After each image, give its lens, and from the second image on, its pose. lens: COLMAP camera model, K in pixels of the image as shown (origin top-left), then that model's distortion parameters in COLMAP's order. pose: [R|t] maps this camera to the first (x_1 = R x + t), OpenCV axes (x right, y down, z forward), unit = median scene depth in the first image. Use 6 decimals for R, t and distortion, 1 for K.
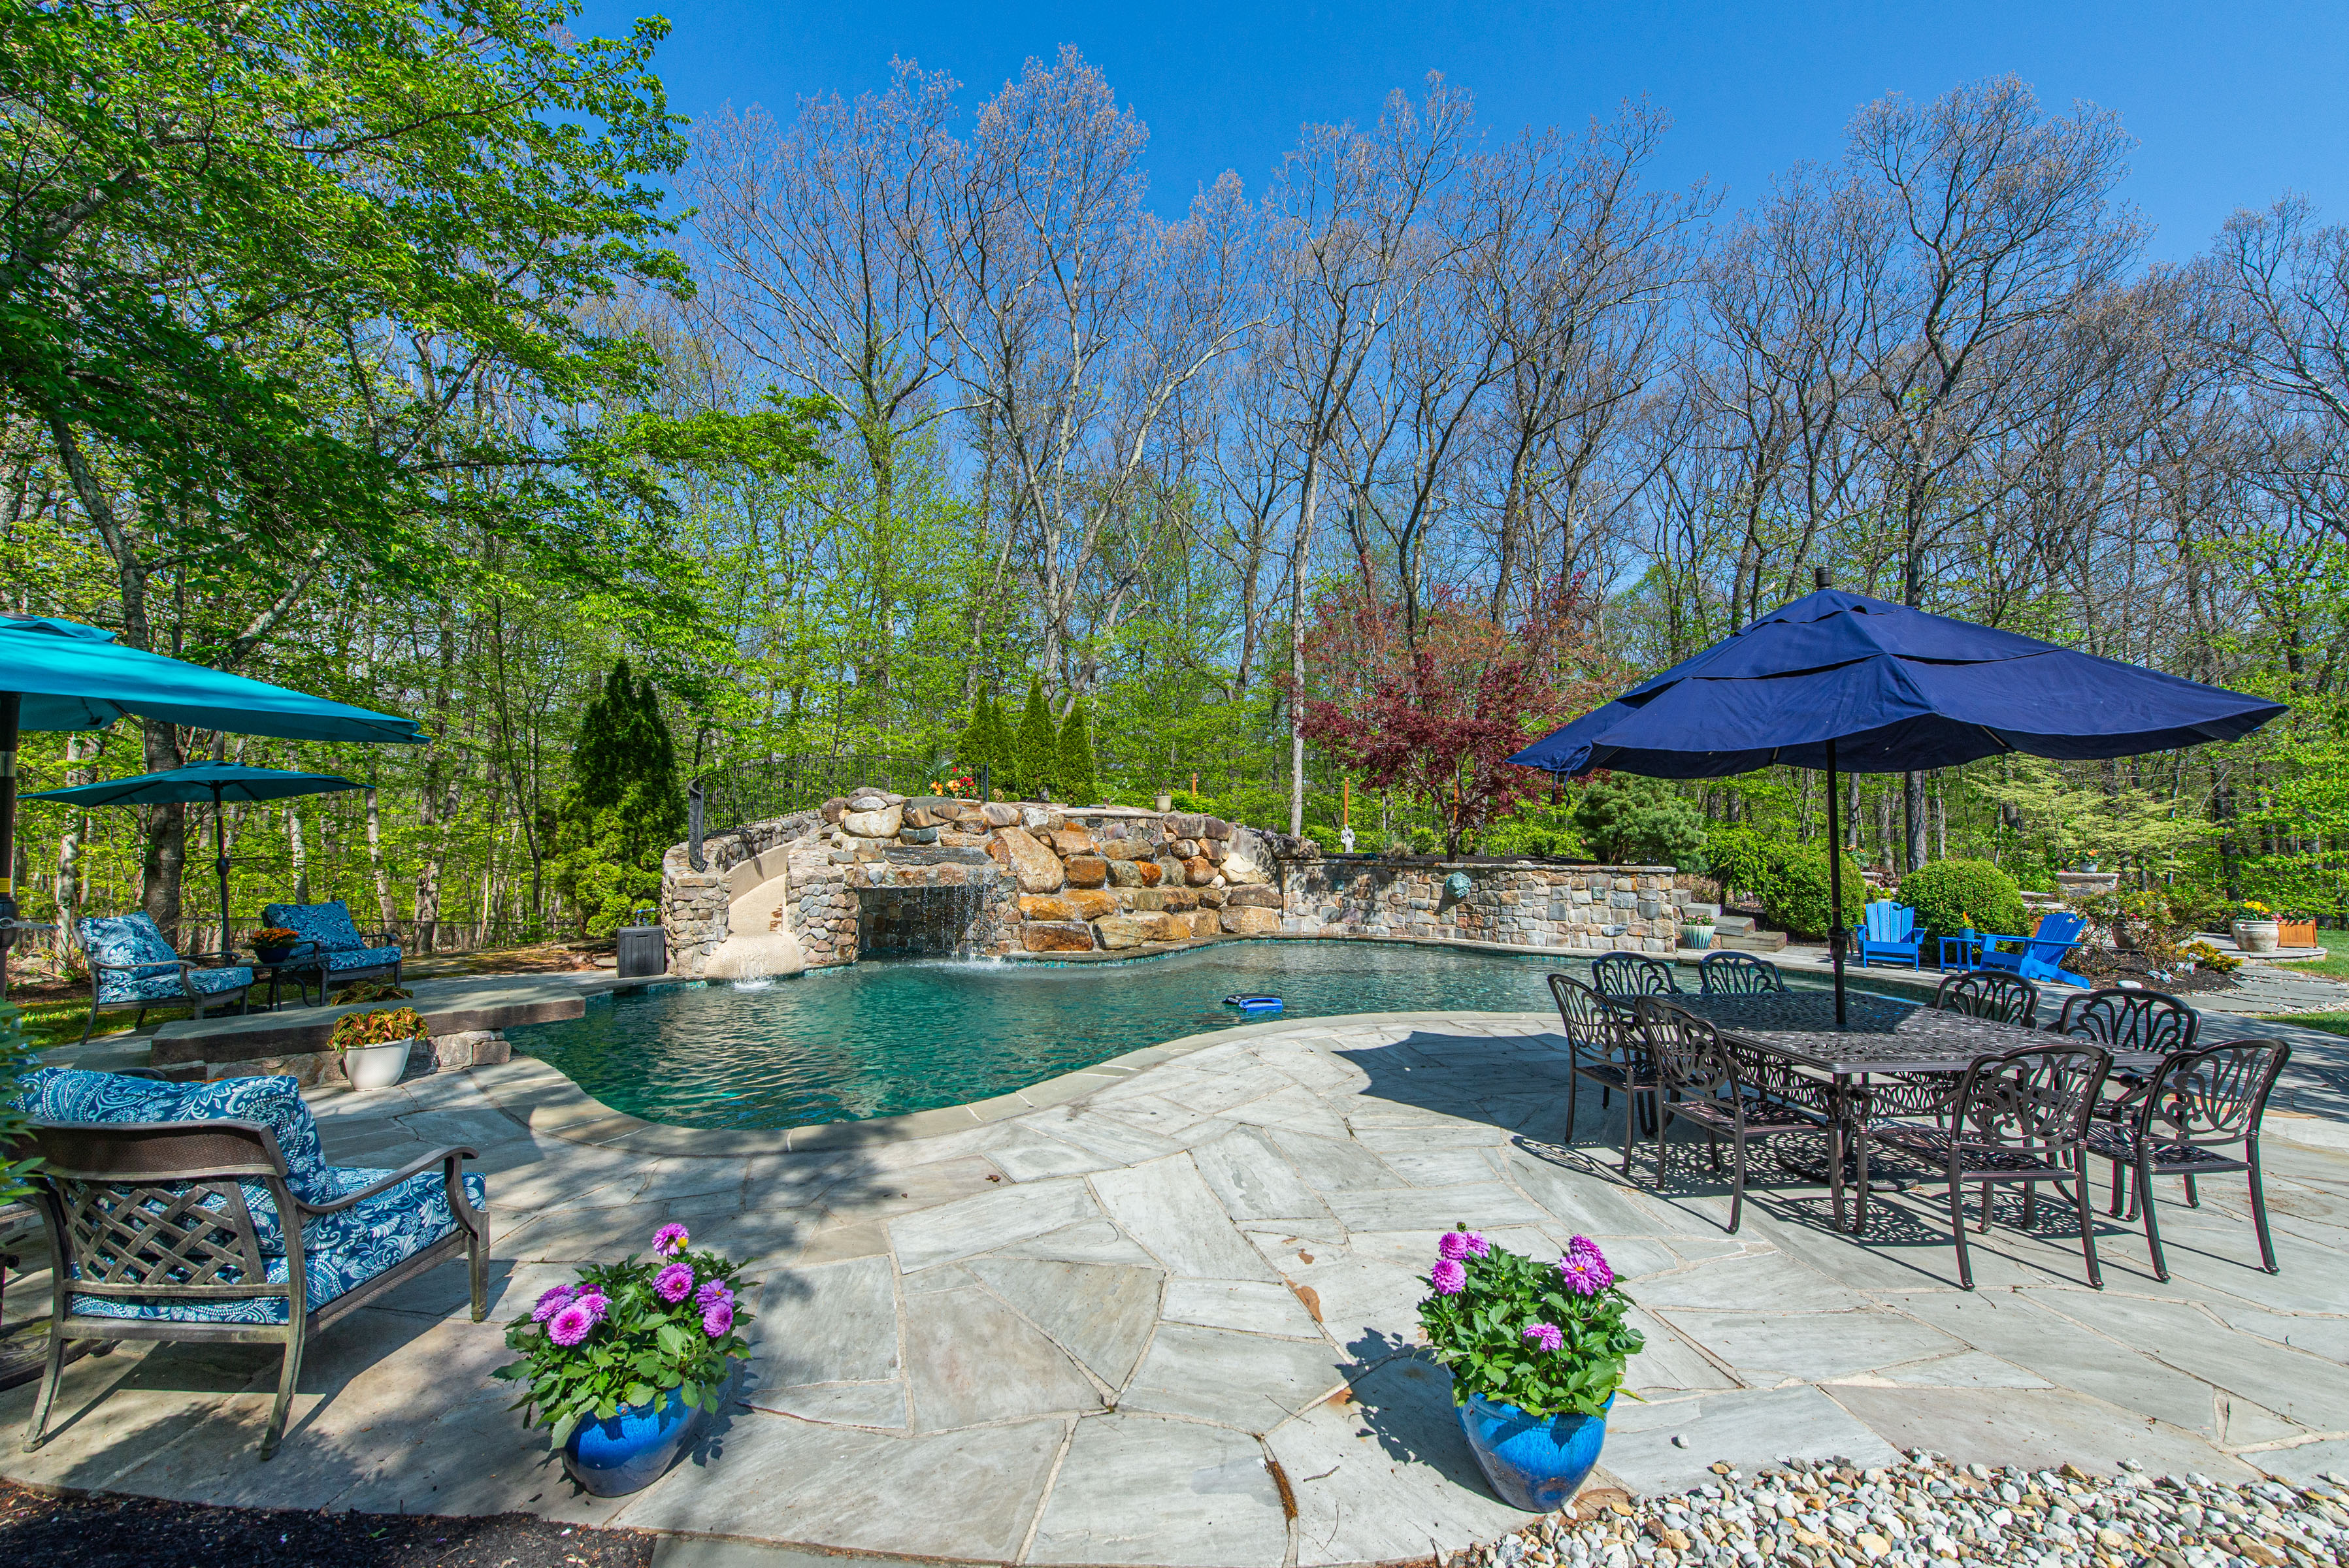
lens RADIAL K [[941.9, 0, 1174.5], [0, 941.9, 784.0], [0, 0, 1]] dist [0.019216, 0.000120]
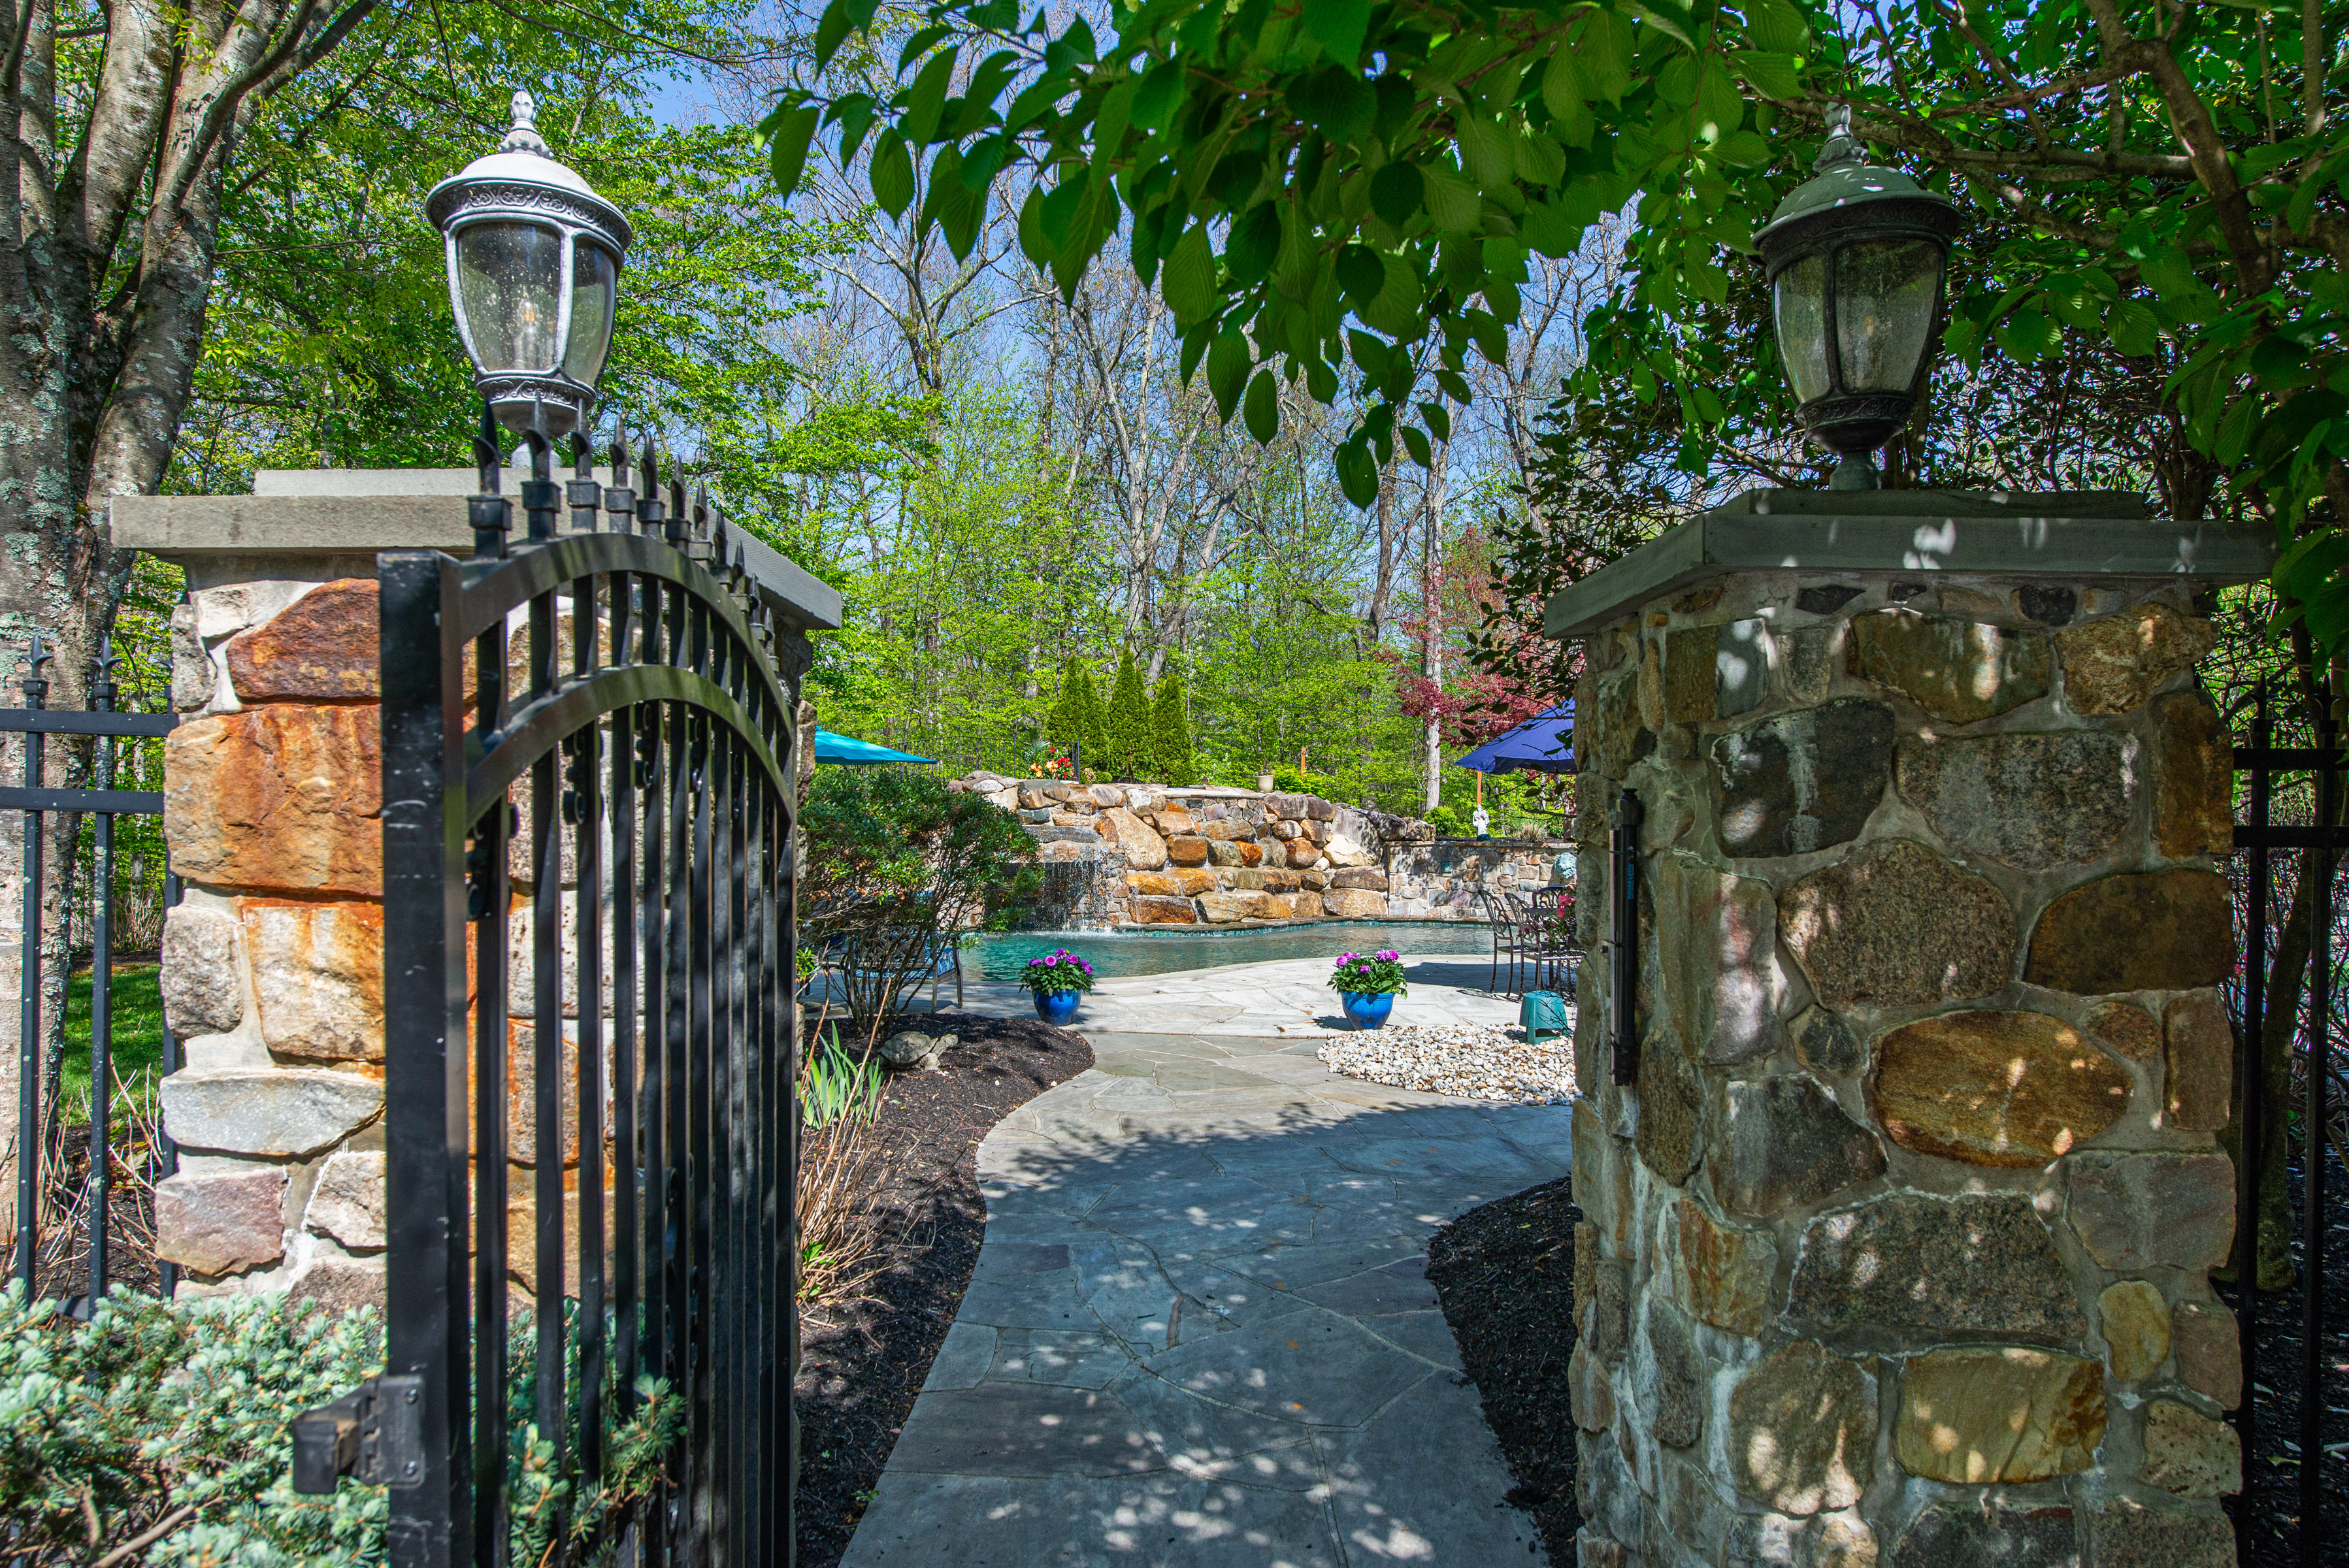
lens RADIAL K [[1416.2, 0, 1174.5], [0, 1416.2, 784.0], [0, 0, 1]] dist [0.003209, 0.000112]
pose [[0.996057, -0.005851, -0.088526, 0.028800], [0.008168, 0.999633, 0.025829, -0.019928], [0.088343, -0.026450, 0.995739, -0.532993]]
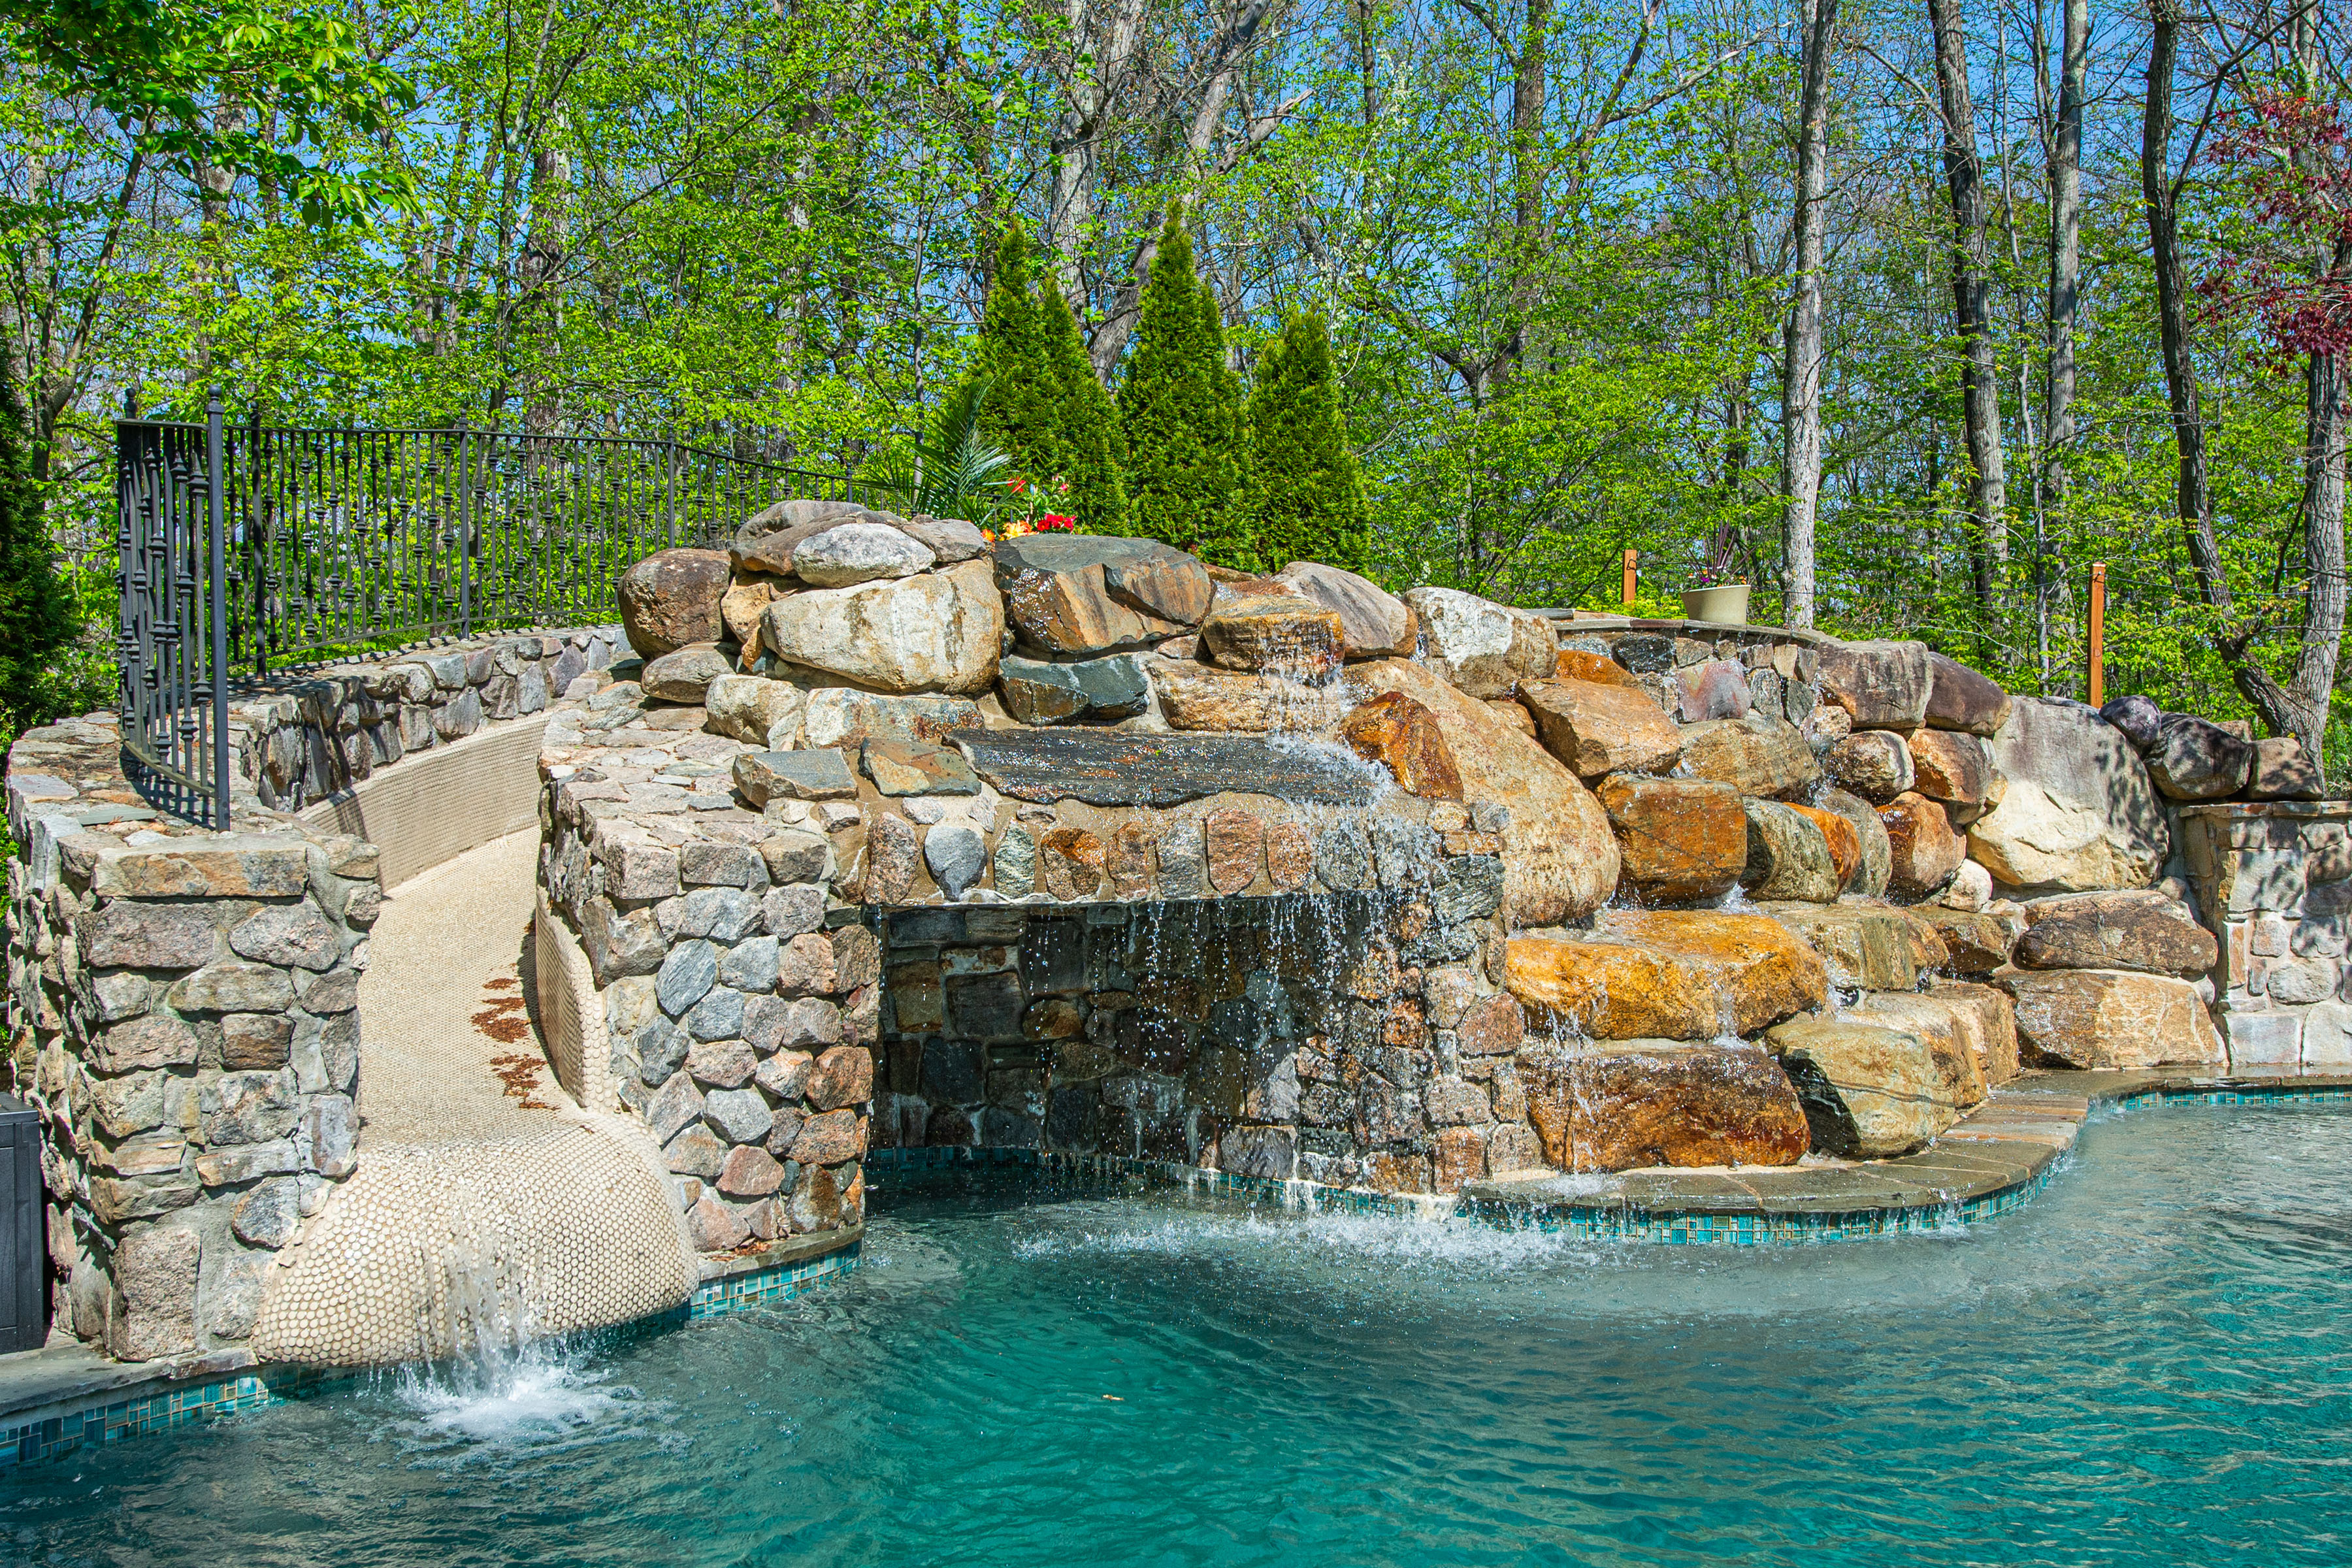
lens RADIAL K [[2273.8, 0, 1165.5], [0, 2273.8, 743.9], [0, 0, 1]] dist [0.034868, -0.008058]
pose [[0.999802, -0.009743, 0.017379, -0.232615], [0.009241, 0.999543, 0.028772, 0.047714], [-0.017651, -0.028606, 0.999435, 0.388744]]
